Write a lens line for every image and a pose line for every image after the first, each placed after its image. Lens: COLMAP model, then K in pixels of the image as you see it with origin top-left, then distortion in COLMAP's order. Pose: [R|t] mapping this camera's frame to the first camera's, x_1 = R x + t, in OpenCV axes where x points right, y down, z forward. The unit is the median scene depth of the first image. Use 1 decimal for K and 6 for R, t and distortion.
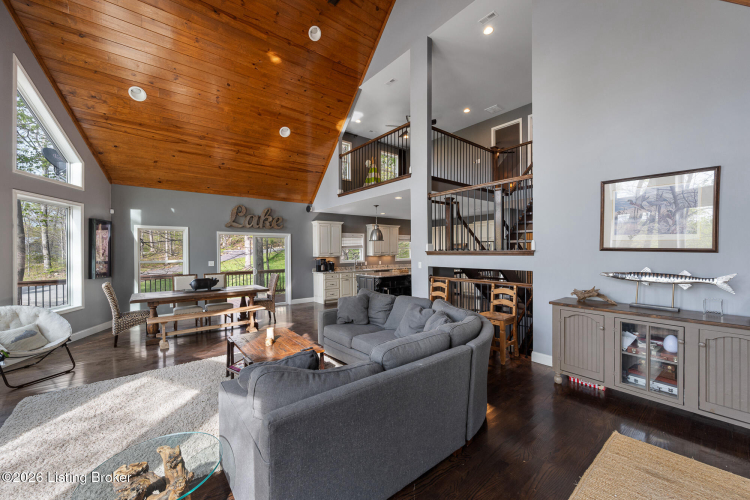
lens RADIAL K [[292.8, 0, 376.8], [0, 292.8, 253.2], [0, 0, 1]] dist [-0.002014, -0.000111]
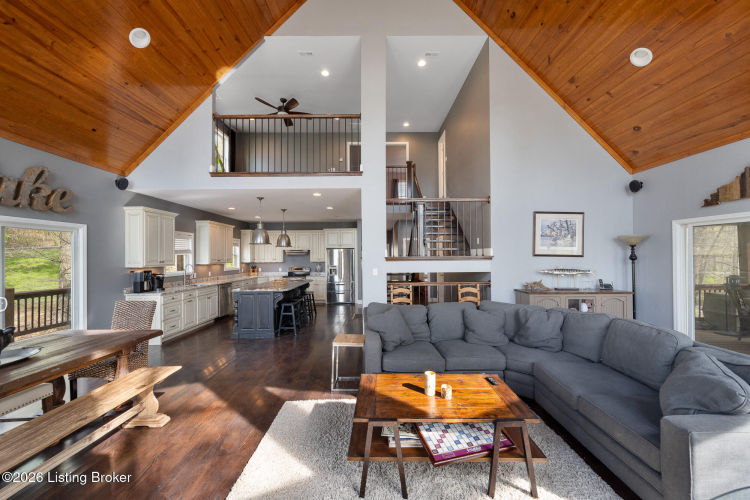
lens RADIAL K [[292.8, 0, 376.8], [0, 292.8, 253.2], [0, 0, 1]] dist [-0.002014, -0.000111]
pose [[0.626201, 0.009640, 0.779602, -0.559227], [0.009622, 0.999752, -0.020091, -0.001034], [-0.779603, 0.020083, 0.625952, 0.399893]]
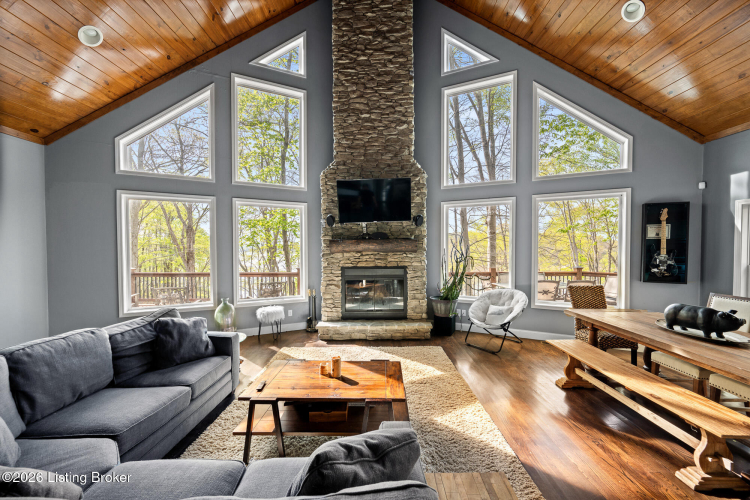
lens RADIAL K [[292.8, 0, 376.8], [0, 292.8, 253.2], [0, 0, 1]] dist [-0.002014, -0.000111]
pose [[-0.633109, 0.021557, -0.773763, 0.075542], [0.001717, 0.999649, 0.026445, -0.010361], [0.774061, 0.015414, -0.632923, 0.902793]]
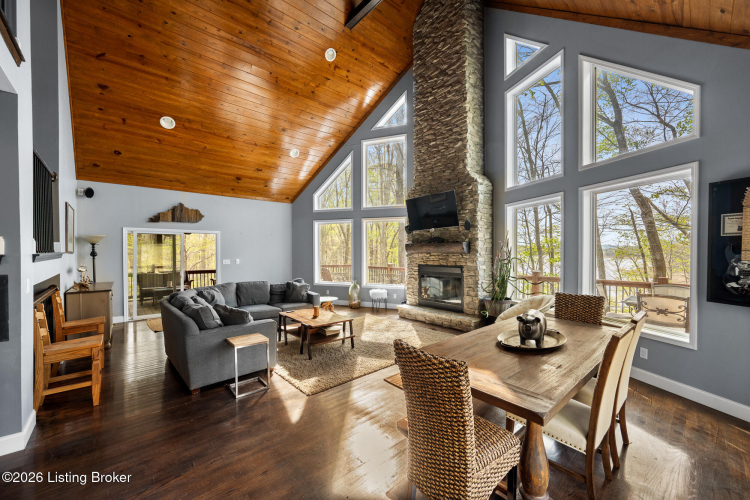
lens RADIAL K [[292.8, 0, 376.8], [0, 292.8, 253.2], [0, 0, 1]] dist [-0.002014, -0.000111]
pose [[-0.998873, 0.008390, -0.046718, -0.344306], [0.007615, 0.999831, 0.016736, -0.010009], [0.046850, 0.016362, -0.998768, 1.420222]]
